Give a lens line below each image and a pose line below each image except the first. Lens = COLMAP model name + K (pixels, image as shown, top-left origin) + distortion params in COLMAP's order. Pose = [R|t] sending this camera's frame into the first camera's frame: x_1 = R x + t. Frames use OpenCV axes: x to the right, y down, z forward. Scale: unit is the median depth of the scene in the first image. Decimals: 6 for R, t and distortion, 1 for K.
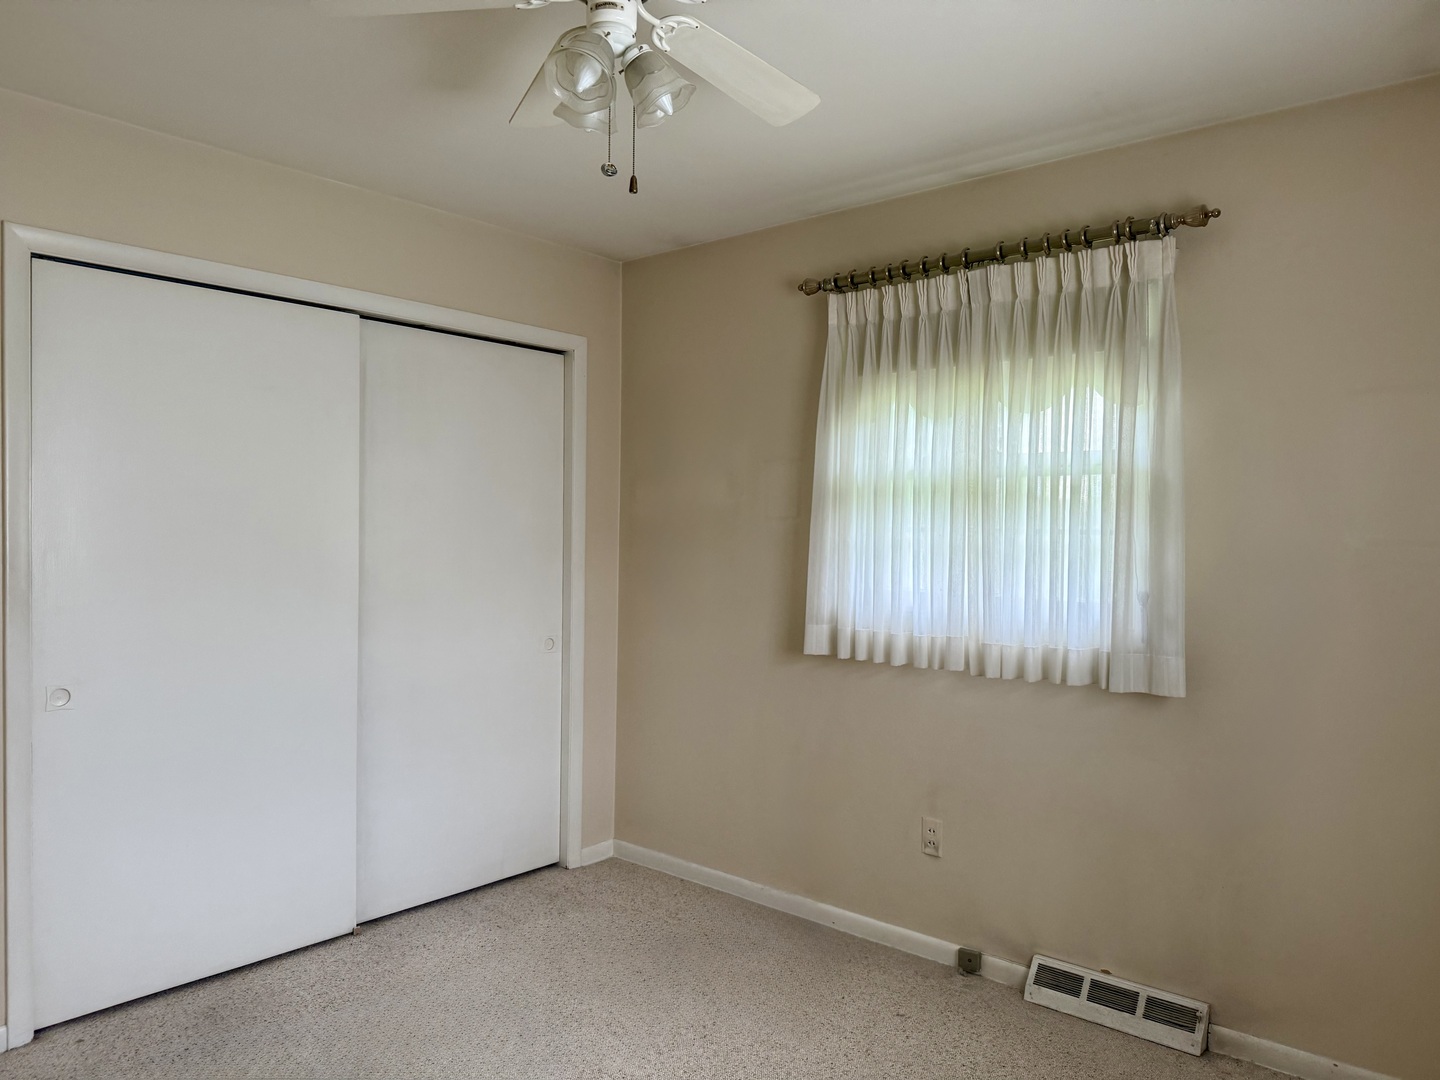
lens RADIAL K [[1014.7, 0, 717.9], [0, 1014.7, 530.8], [0, 0, 1]] dist [0.033120, -0.012115]
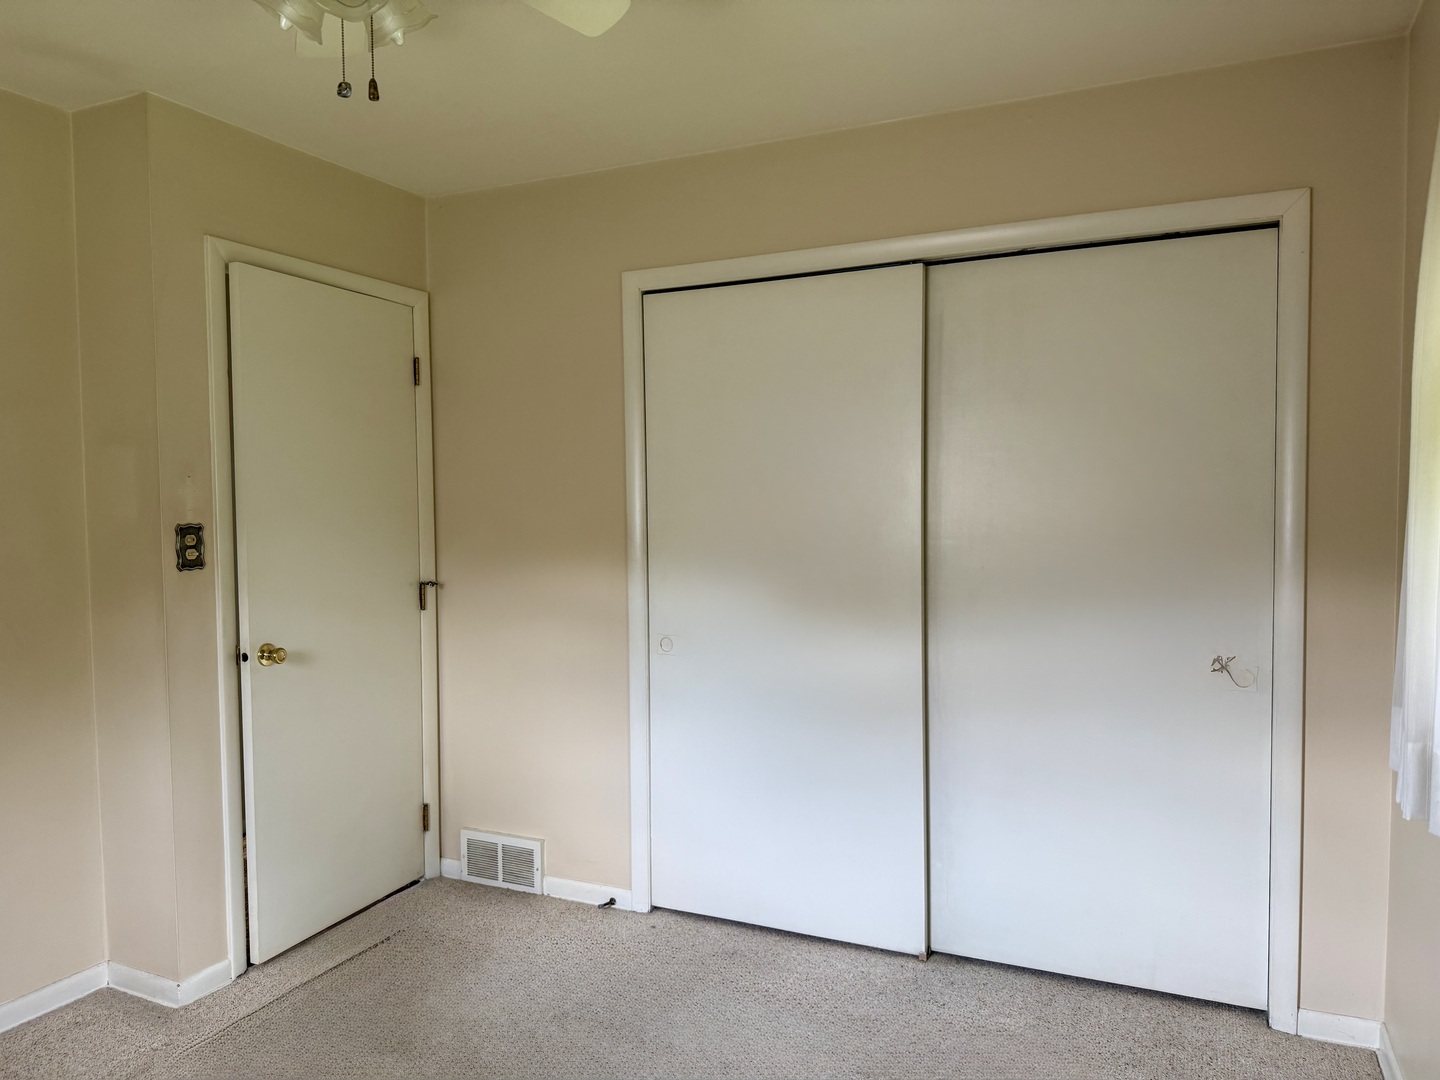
lens RADIAL K [[1014.7, 0, 721.1], [0, 1014.7, 536.9], [0, 0, 1]] dist [0.033120, -0.012115]
pose [[0.288346, 0.021851, -0.957277, 0.493810], [0.012662, 0.999565, 0.026630, -0.002291], [0.957442, -0.019799, 0.287944, 0.647132]]
